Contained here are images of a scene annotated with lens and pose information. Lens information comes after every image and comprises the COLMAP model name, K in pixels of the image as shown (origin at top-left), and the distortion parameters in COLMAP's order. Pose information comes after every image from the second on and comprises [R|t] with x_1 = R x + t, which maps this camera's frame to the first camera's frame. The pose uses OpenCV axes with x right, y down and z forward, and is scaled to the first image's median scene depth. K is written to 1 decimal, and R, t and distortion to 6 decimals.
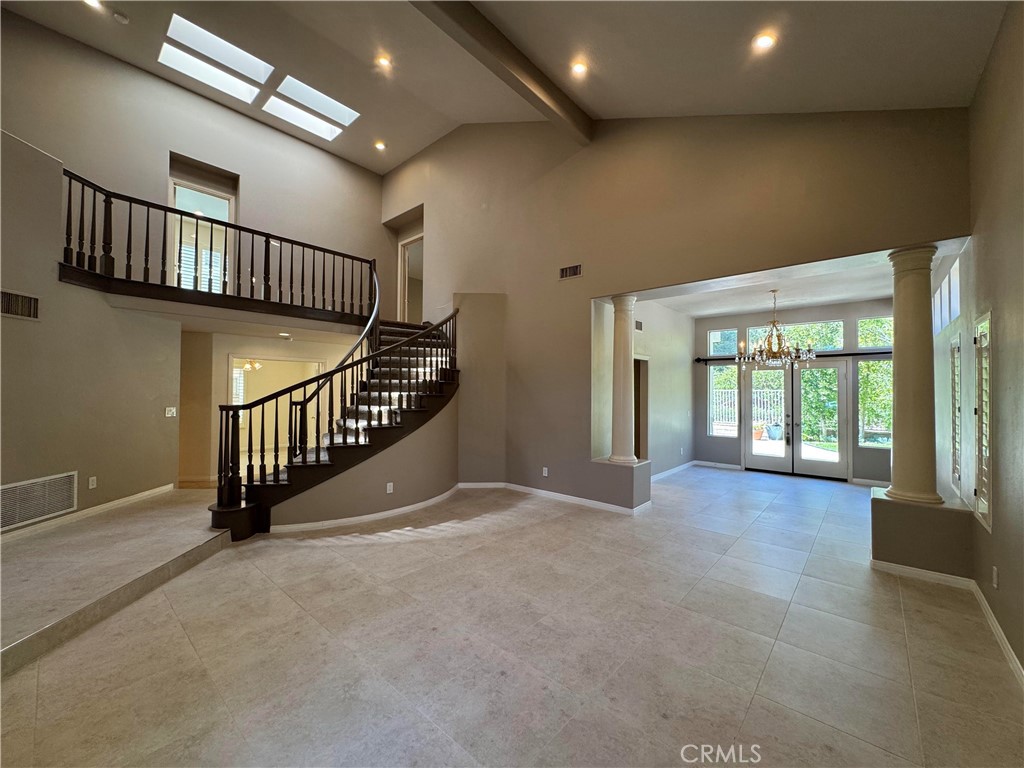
lens RADIAL K [[407.6, 0, 511.0], [0, 407.6, 382.6], [0, 0, 1]] dist [-0.002256, 0.000762]
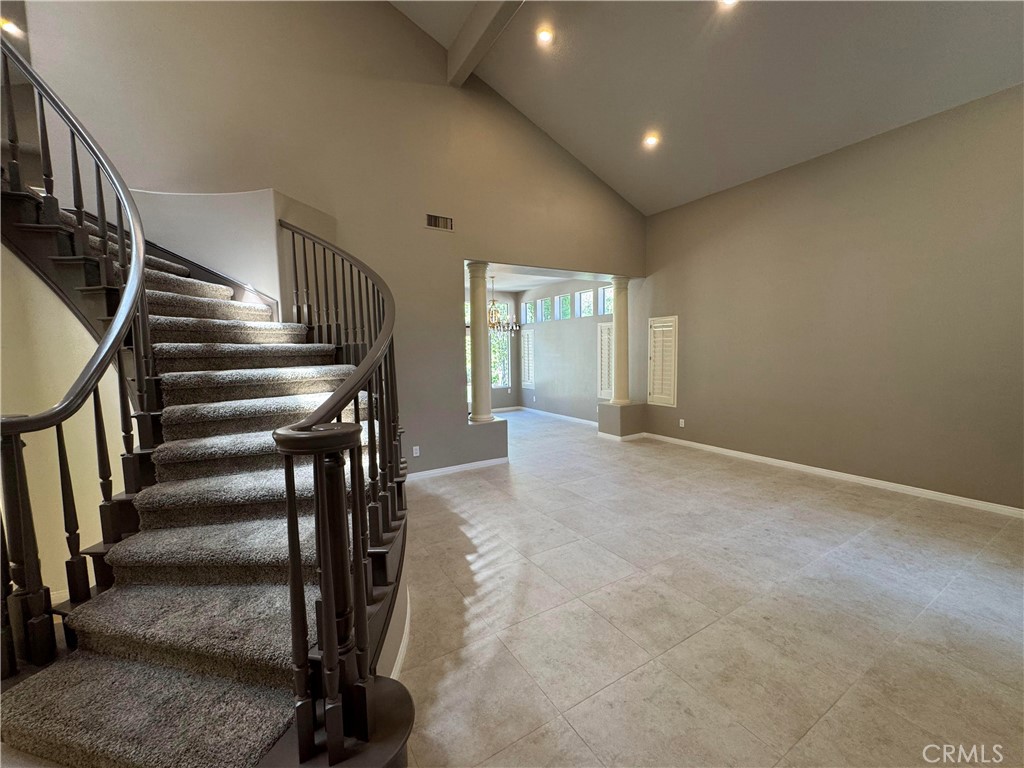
lens RADIAL K [[407.6, 0, 511.0], [0, 407.6, 382.6], [0, 0, 1]] dist [-0.002256, 0.000762]
pose [[0.296937, -0.089681, 0.950676, -0.818780], [0.003964, 0.995687, 0.092689, -0.005707], [-0.954889, -0.023755, 0.296012, 0.690039]]
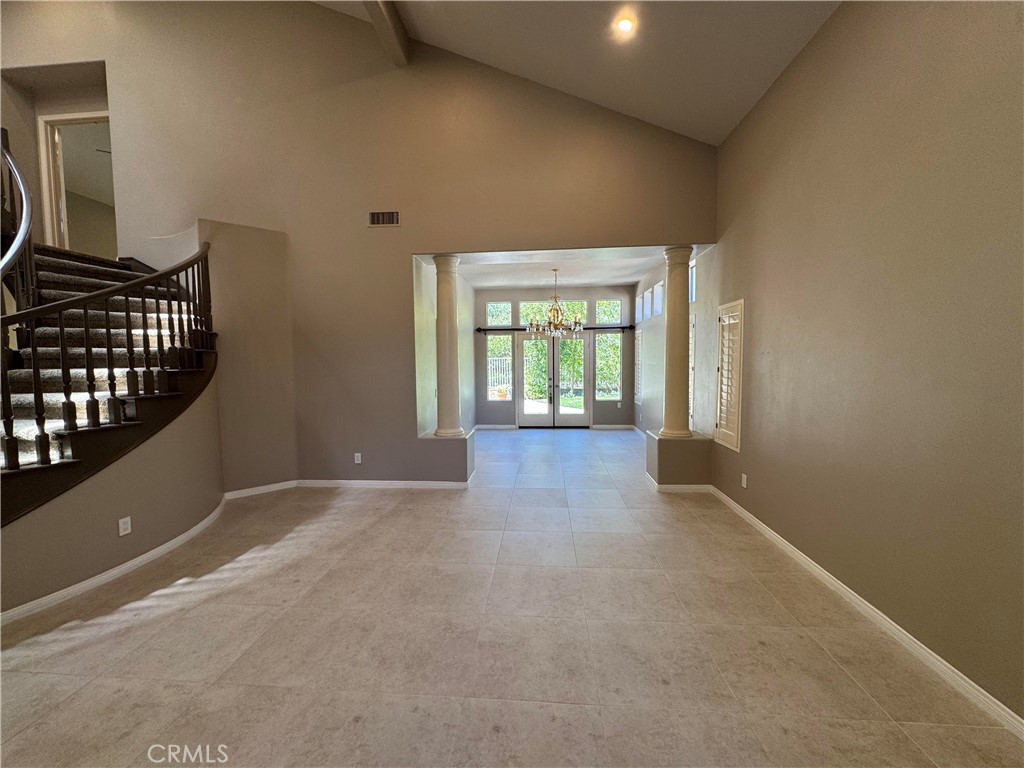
lens RADIAL K [[407.6, 0, 511.0], [0, 407.6, 382.6], [0, 0, 1]] dist [-0.002256, 0.000762]
pose [[0.799090, -0.049663, 0.599157, -0.195648], [0.005763, 0.997169, 0.074967, 0.003566], [-0.601184, -0.056452, 0.797114, 0.189566]]
